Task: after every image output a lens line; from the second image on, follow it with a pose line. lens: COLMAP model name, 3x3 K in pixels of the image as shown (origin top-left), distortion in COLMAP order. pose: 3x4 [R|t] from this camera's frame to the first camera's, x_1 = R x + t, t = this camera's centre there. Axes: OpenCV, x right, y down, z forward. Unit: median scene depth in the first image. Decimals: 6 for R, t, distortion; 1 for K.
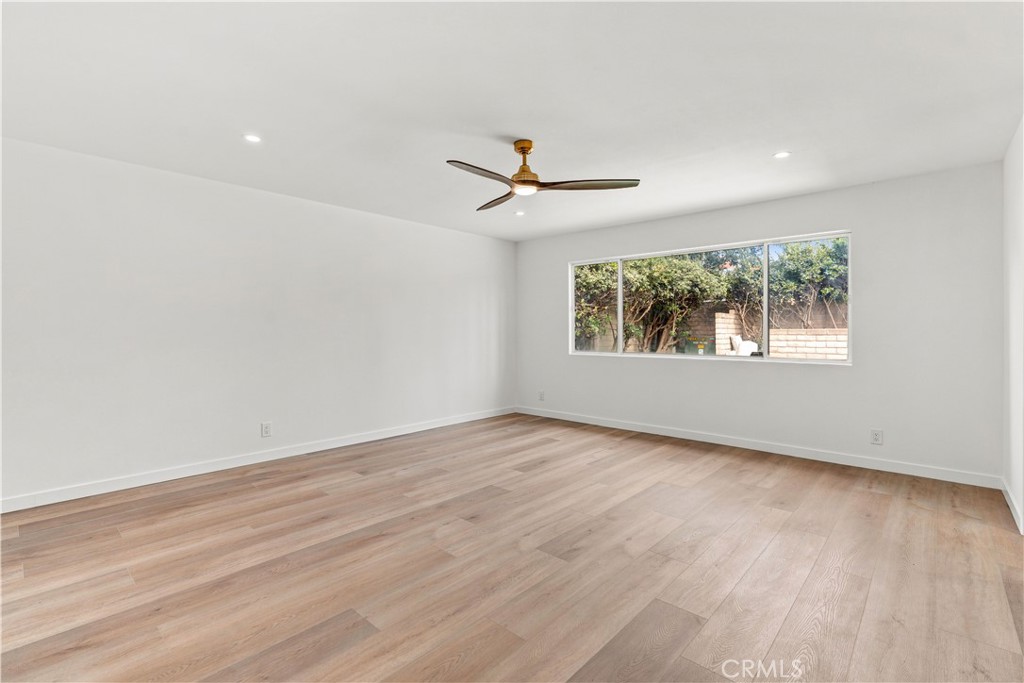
lens RADIAL K [[469.9, 0, 514.6], [0, 469.9, 334.5], [0, 0, 1]] dist [-0.005267, -0.000100]
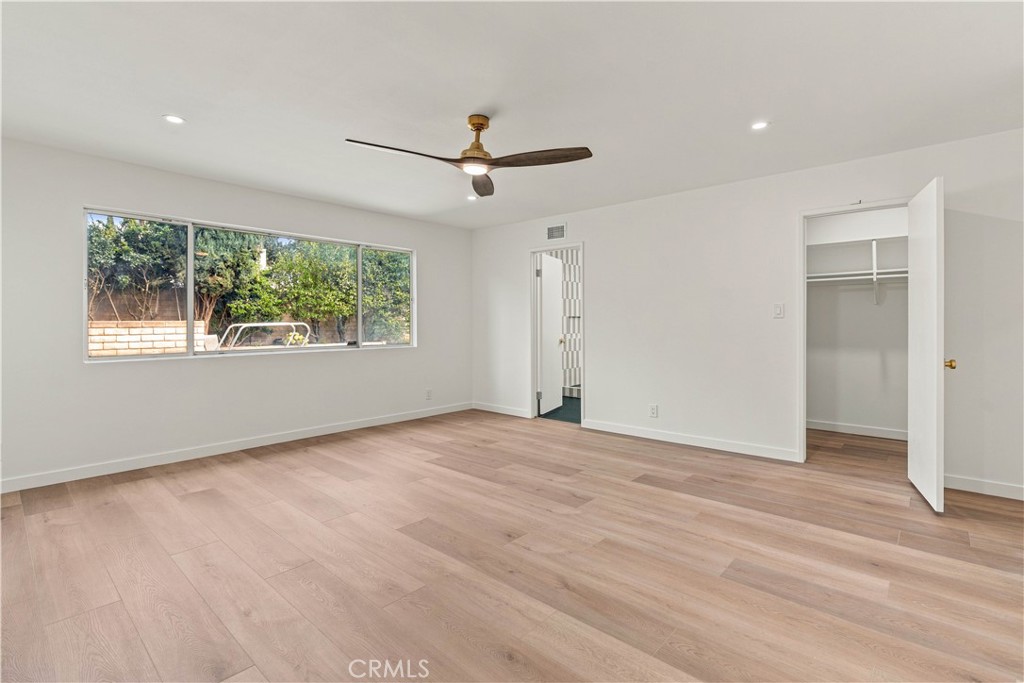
lens RADIAL K [[471.5, 0, 514.2], [0, 471.5, 325.8], [0, 0, 1]] dist [-0.002695, -0.000099]
pose [[-0.011251, -0.003892, 0.999929, -0.897877], [0.008480, 0.999956, 0.003988, -0.001837], [-0.999901, 0.008524, -0.011218, 0.931334]]
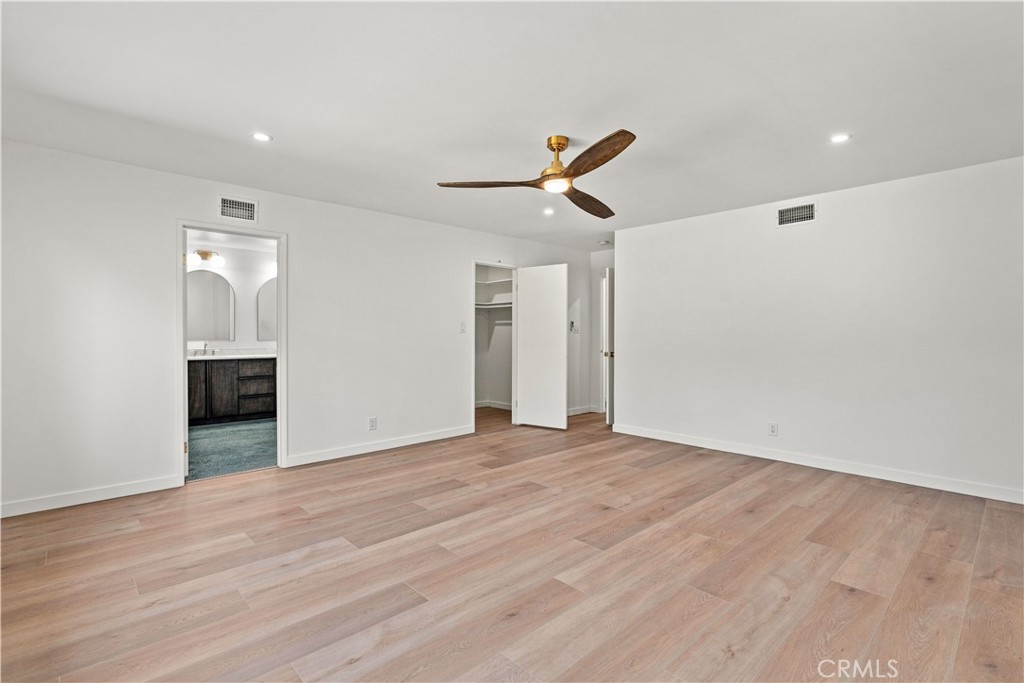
lens RADIAL K [[476.3, 0, 518.0], [0, 476.3, 337.6], [0, 0, 1]] dist [-0.018307, -0.000076]
pose [[-0.997144, 0.001326, 0.075518, 0.025662], [0.001985, 0.999961, 0.008650, -0.005921], [-0.075504, 0.008775, -0.997107, 1.945619]]
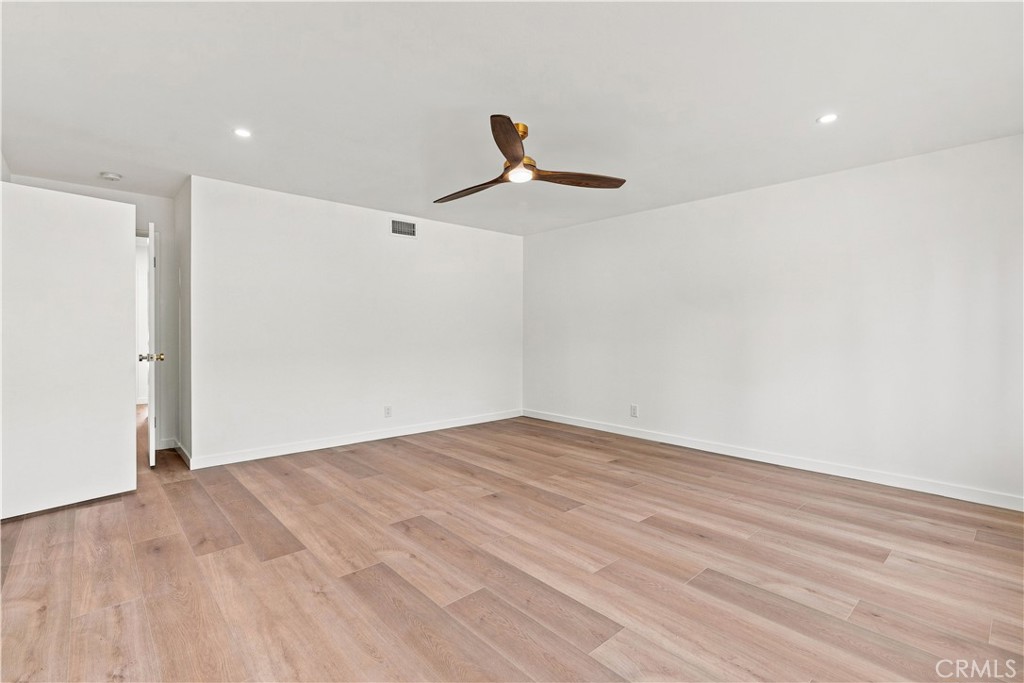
lens RADIAL K [[471.5, 0, 514.2], [0, 471.5, 325.8], [0, 0, 1]] dist [-0.002695, -0.000099]
pose [[-0.094278, -0.006877, -0.995522, 0.963594], [-0.008684, 0.999944, -0.006085, -0.010947], [0.995508, 0.008072, -0.094332, 1.073003]]
